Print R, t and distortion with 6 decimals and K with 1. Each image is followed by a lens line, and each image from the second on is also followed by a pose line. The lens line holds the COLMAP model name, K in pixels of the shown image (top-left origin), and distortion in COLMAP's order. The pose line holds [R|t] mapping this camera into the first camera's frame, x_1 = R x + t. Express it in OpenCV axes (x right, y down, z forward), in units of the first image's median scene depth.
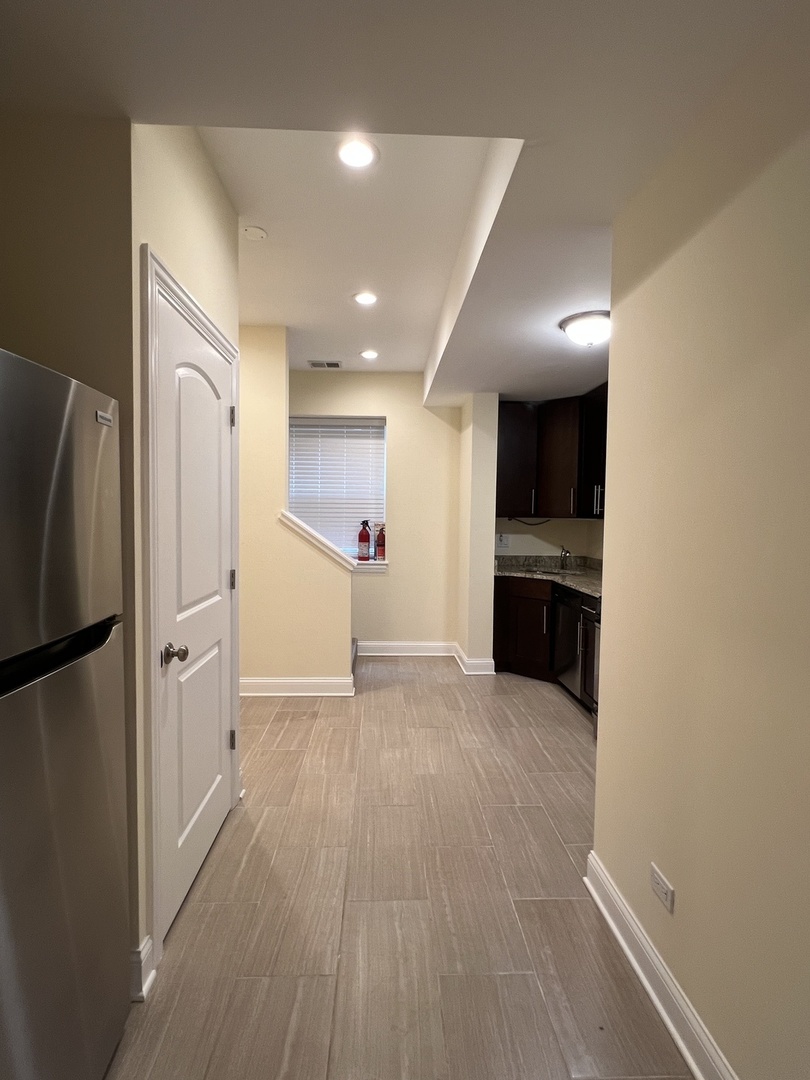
lens RADIAL K [[532.0, 0, 405.0], [0, 532.0, 540.0], [0, 0, 1]] dist [0.000477, -0.000088]
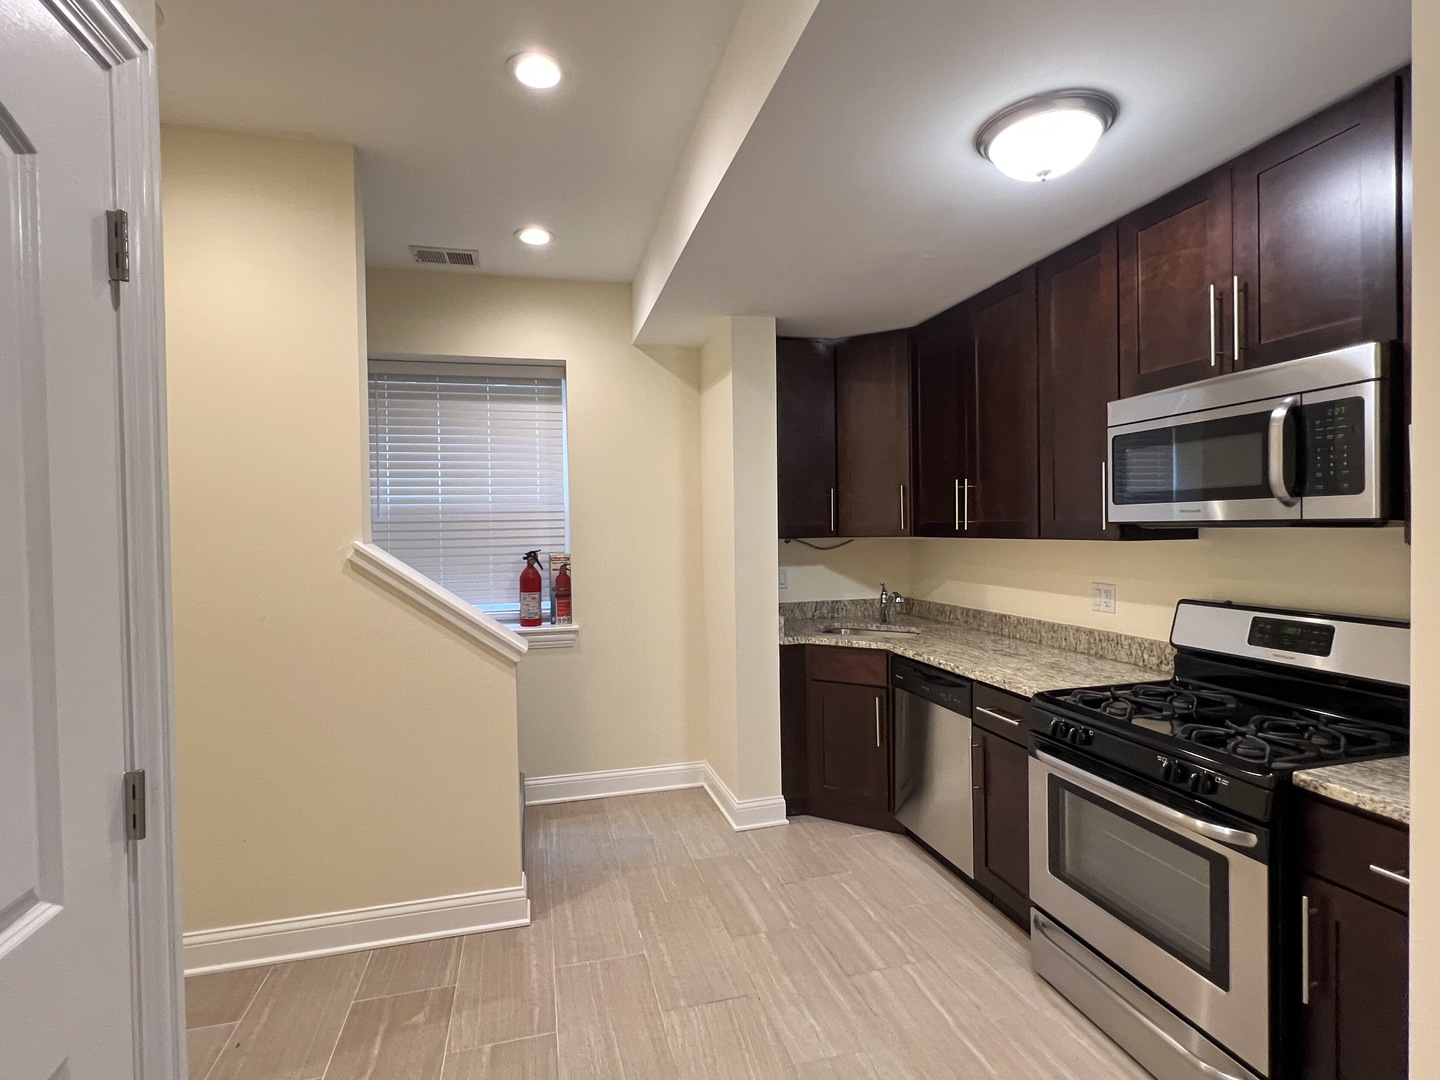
lens RADIAL K [[709.3, 0, 720.0], [0, 709.3, 540.0], [0, 0, 1]] dist [0.000477, -0.000088]
pose [[0.976307, -0.032900, 0.213876, -0.045285], [0.039423, 0.998876, -0.026305, -0.023781], [-0.212771, 0.034114, 0.976506, 0.273780]]
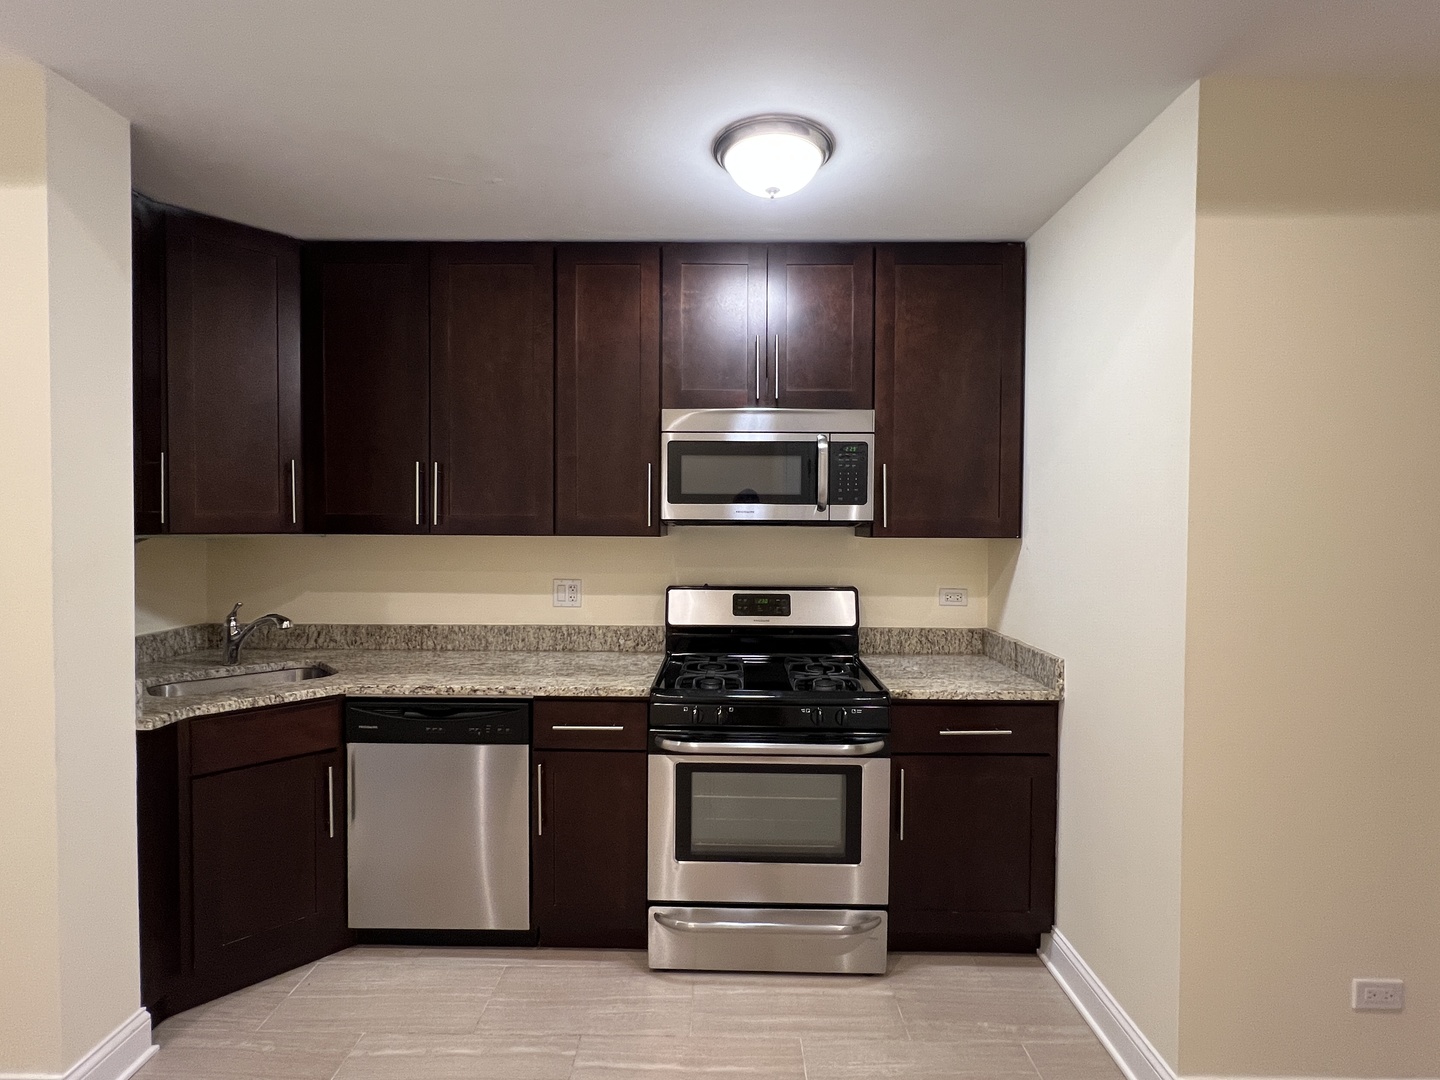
lens RADIAL K [[698.1, 0, 720.0], [0, 698.1, 540.0], [0, 0, 1]] dist [-0.001863, -0.000830]
pose [[0.046701, -0.034936, 0.998298, -0.195671], [0.042732, 0.998543, 0.032945, -0.037947], [-0.997995, 0.041121, 0.048125, 0.618568]]
